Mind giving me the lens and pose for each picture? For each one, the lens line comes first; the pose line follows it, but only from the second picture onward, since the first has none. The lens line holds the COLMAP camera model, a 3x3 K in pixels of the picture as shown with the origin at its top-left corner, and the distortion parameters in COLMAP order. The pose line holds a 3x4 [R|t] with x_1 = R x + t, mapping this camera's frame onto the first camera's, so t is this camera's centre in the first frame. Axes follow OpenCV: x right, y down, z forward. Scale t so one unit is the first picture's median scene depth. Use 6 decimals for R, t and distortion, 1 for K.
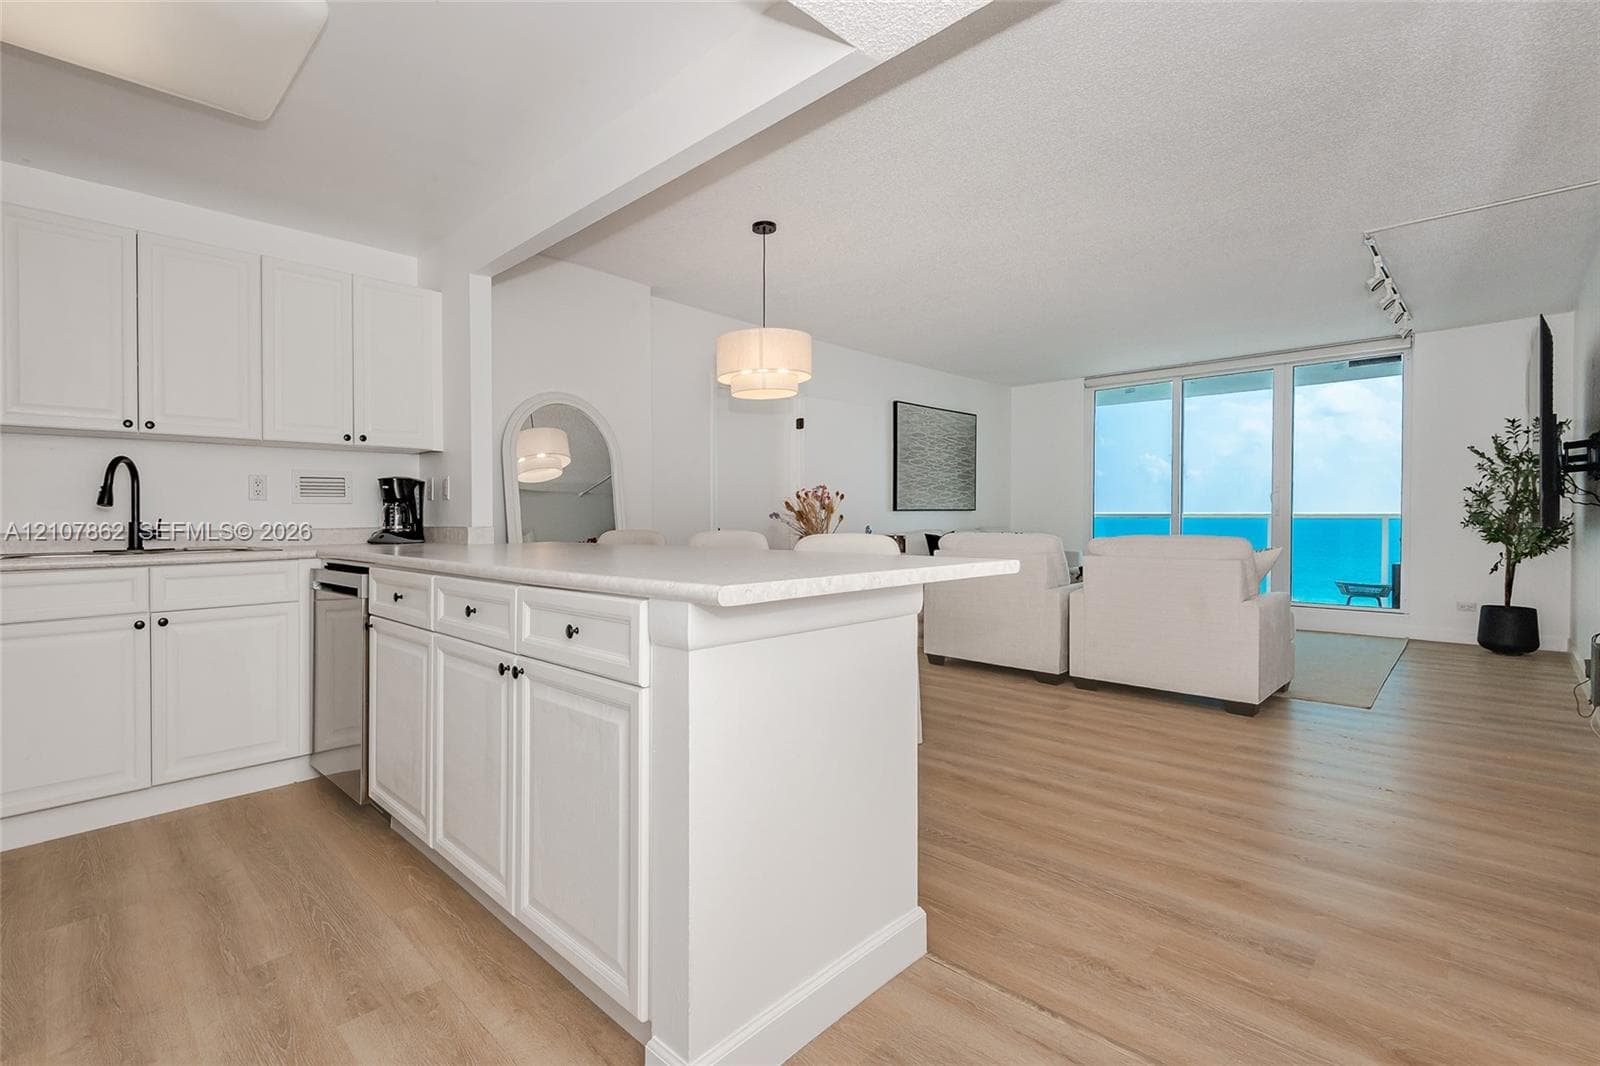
lens RADIAL K [[778.3, 0, 761.9], [0, 778.3, 526.6], [0, 0, 1]] dist [0.012434, -0.000755]
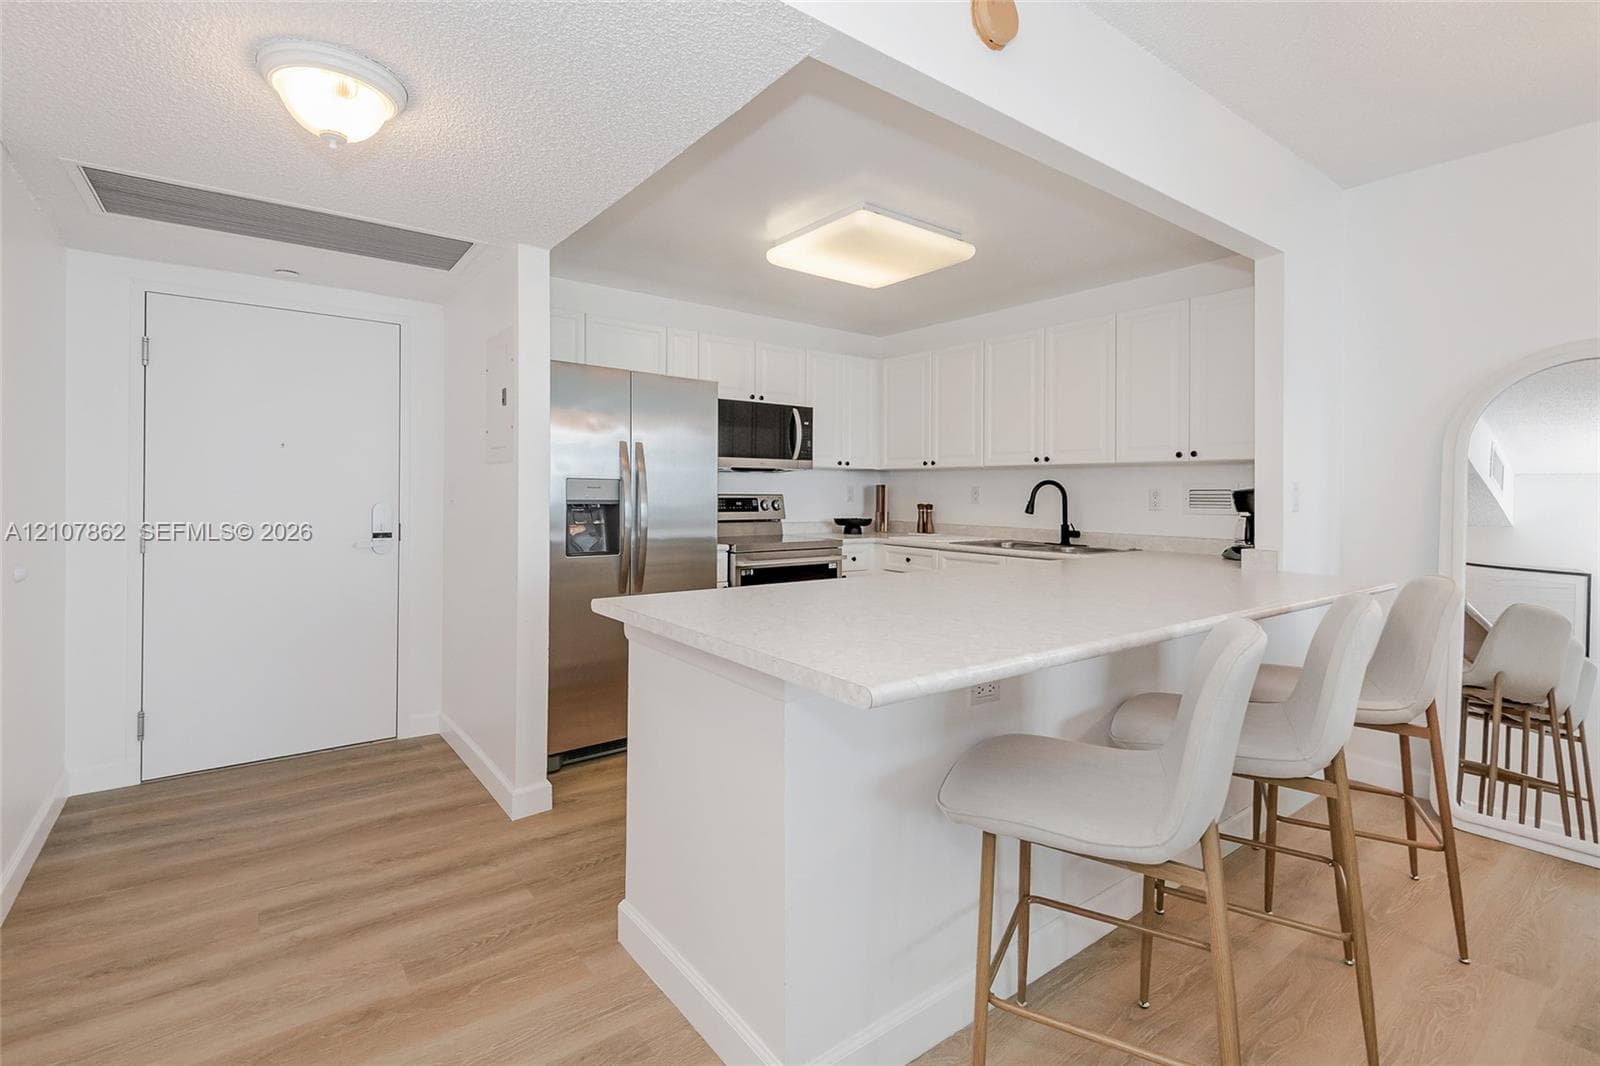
lens RADIAL K [[722.2, 0, 775.3], [0, 722.2, 494.7], [0, 0, 1]] dist [0.047776, -0.023980]
pose [[-0.187488, 0.012724, -0.982185, 0.281295], [-0.019191, 0.999678, 0.016614, -0.033373], [0.982079, 0.021964, -0.187183, 0.331484]]
